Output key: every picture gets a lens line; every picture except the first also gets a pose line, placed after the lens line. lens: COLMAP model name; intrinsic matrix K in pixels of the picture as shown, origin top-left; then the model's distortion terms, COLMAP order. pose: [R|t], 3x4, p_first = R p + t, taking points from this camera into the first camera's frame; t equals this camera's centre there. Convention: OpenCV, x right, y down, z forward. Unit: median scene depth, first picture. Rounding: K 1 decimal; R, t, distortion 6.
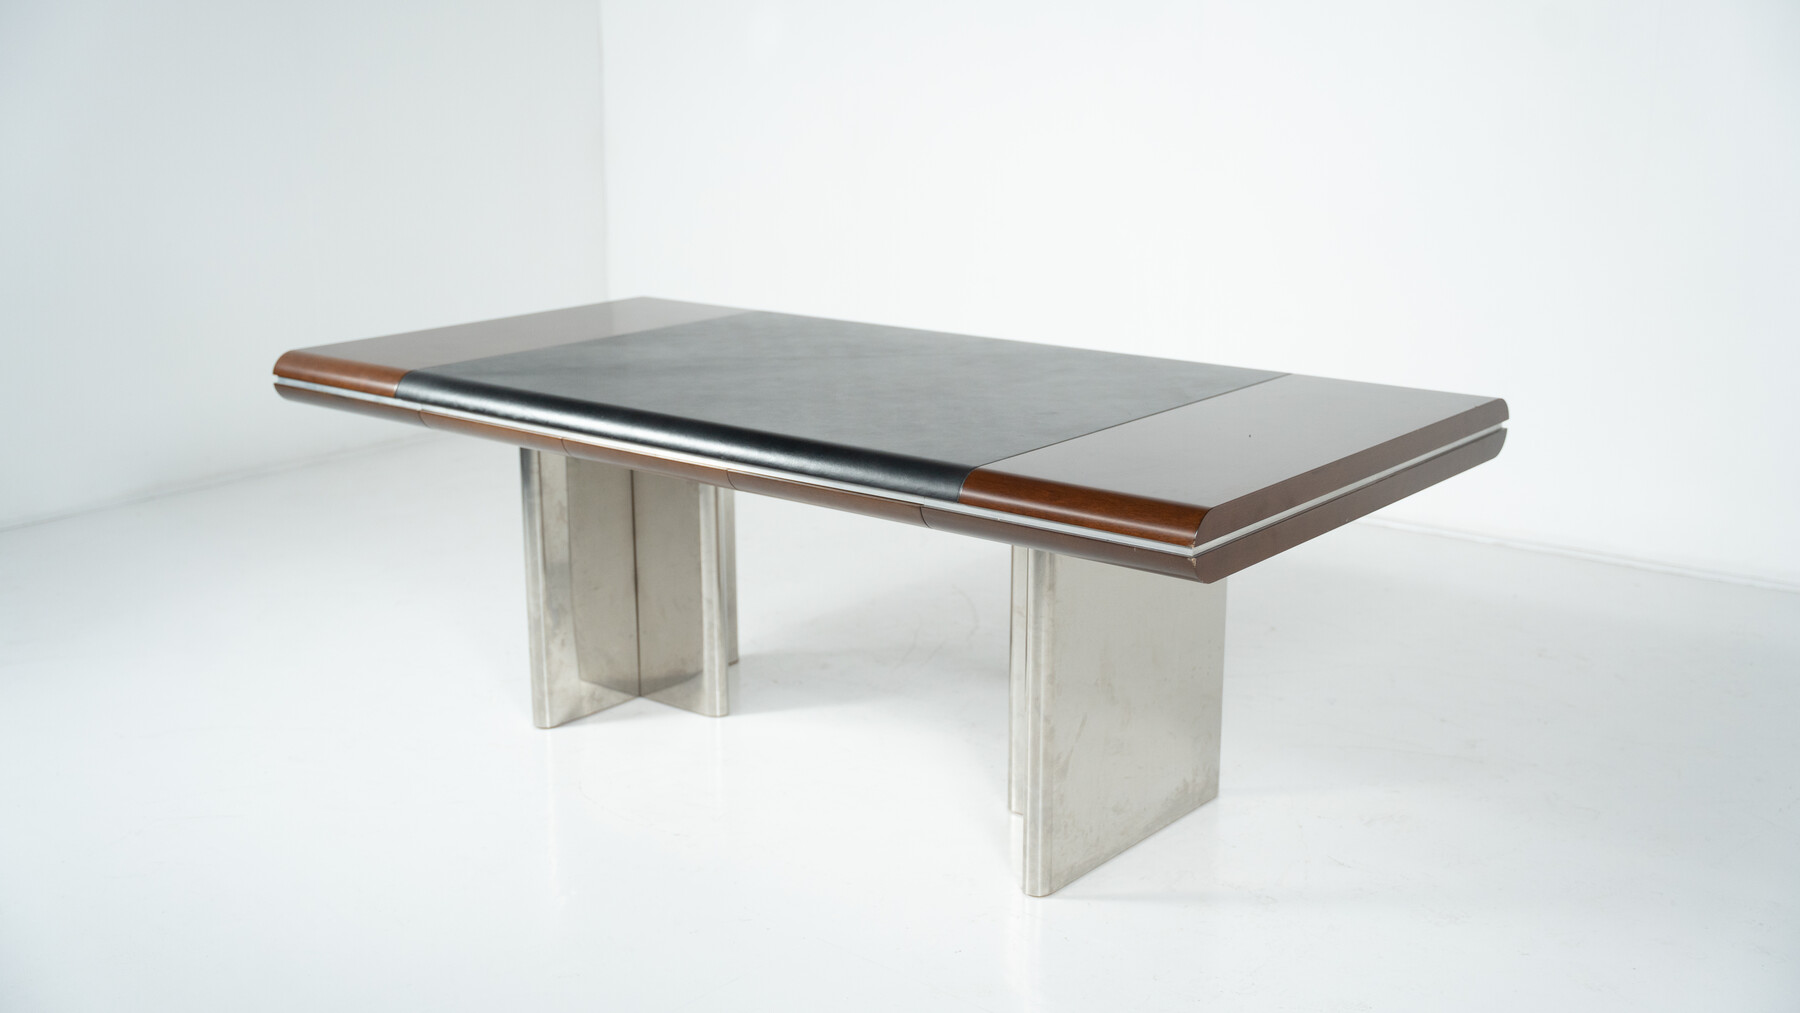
lens RADIAL K [[1973.0, 0, 907.0], [0, 1973.0, 512.5], [0, 0, 1]] dist [-0.004516, 0.000000]
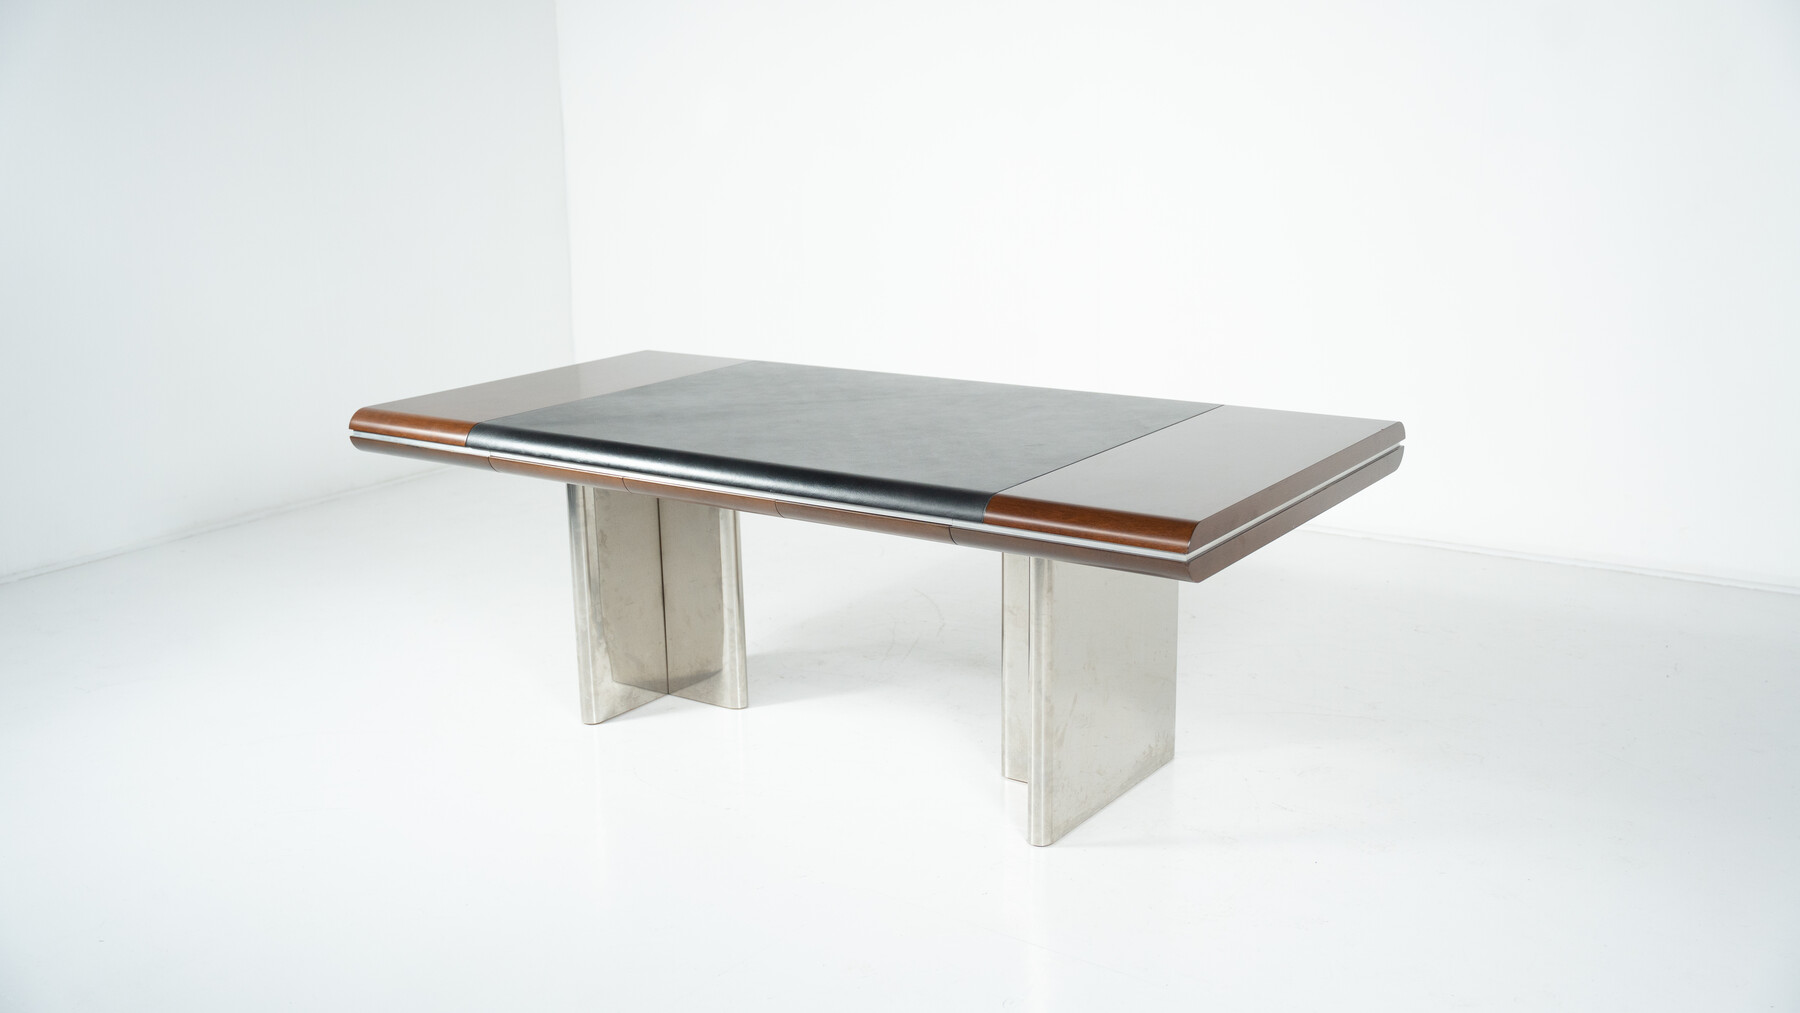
lens RADIAL K [[1778.5, 0, 892.6], [0, 1778.5, 511.2], [0, 0, 1]] dist [-0.058695, 0.000000]
pose [[0.997664, -0.031921, 0.060399, -0.073349], [0.032239, 0.999471, -0.004305, -0.007195], [-0.060230, 0.006242, 0.998165, -0.068672]]
